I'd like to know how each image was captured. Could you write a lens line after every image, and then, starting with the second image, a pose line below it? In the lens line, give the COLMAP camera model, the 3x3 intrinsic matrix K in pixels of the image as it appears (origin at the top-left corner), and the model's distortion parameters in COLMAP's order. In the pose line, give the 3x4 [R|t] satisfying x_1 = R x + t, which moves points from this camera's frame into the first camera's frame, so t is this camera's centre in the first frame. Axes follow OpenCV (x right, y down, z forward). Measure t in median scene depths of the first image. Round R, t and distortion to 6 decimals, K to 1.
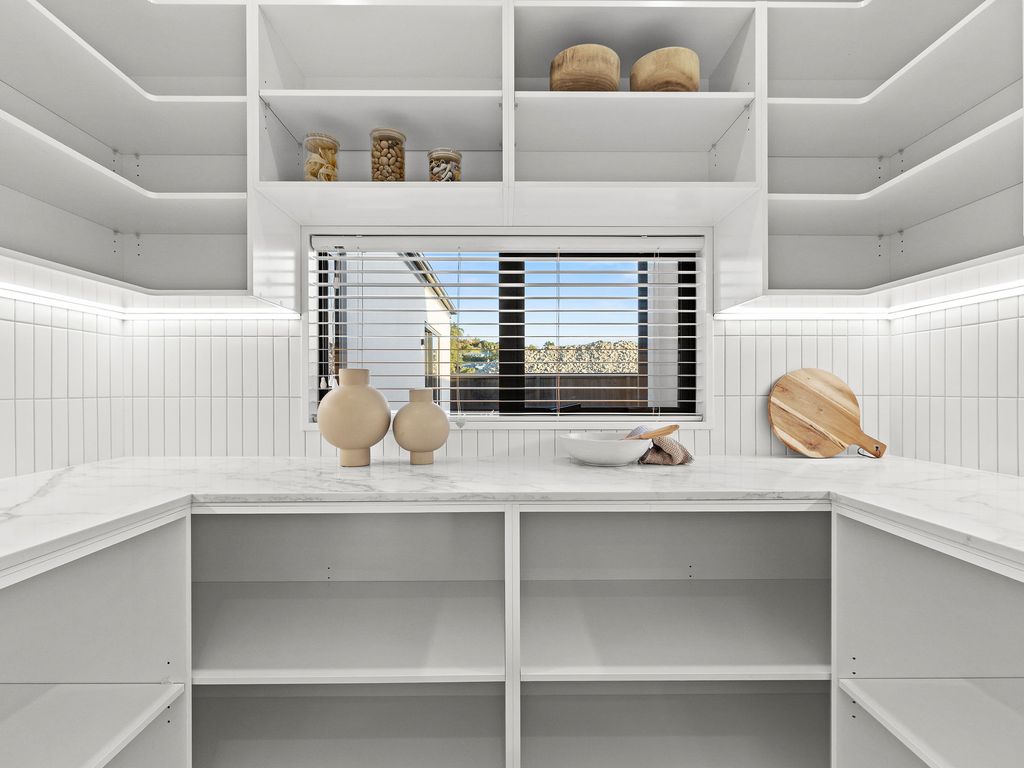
lens RADIAL K [[501.1, 0, 510.5], [0, 501.1, 389.0], [0, 0, 1]] dist [-0.002177, -0.000135]
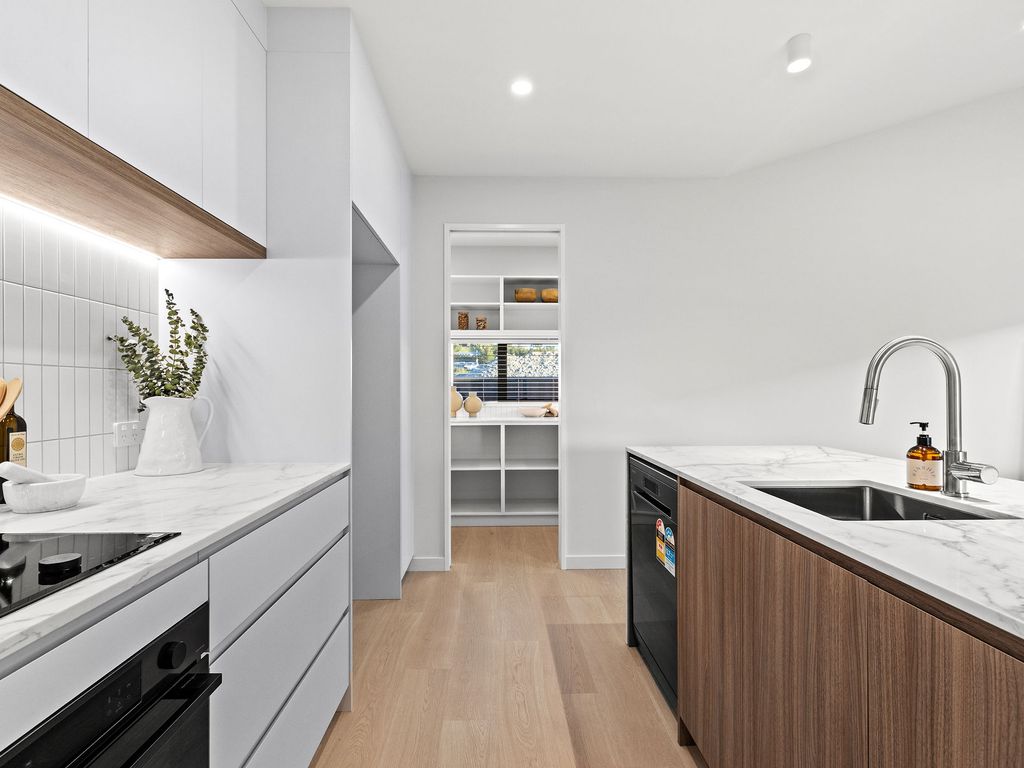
lens RADIAL K [[501.1, 0, 510.5], [0, 501.1, 389.0], [0, 0, 1]] dist [-0.002177, -0.000135]
pose [[0.999730, 0.000425, 0.023244, -0.018916], [-0.000479, 0.999997, 0.002314, -0.028495], [-0.023243, -0.002324, 0.999727, -2.034627]]
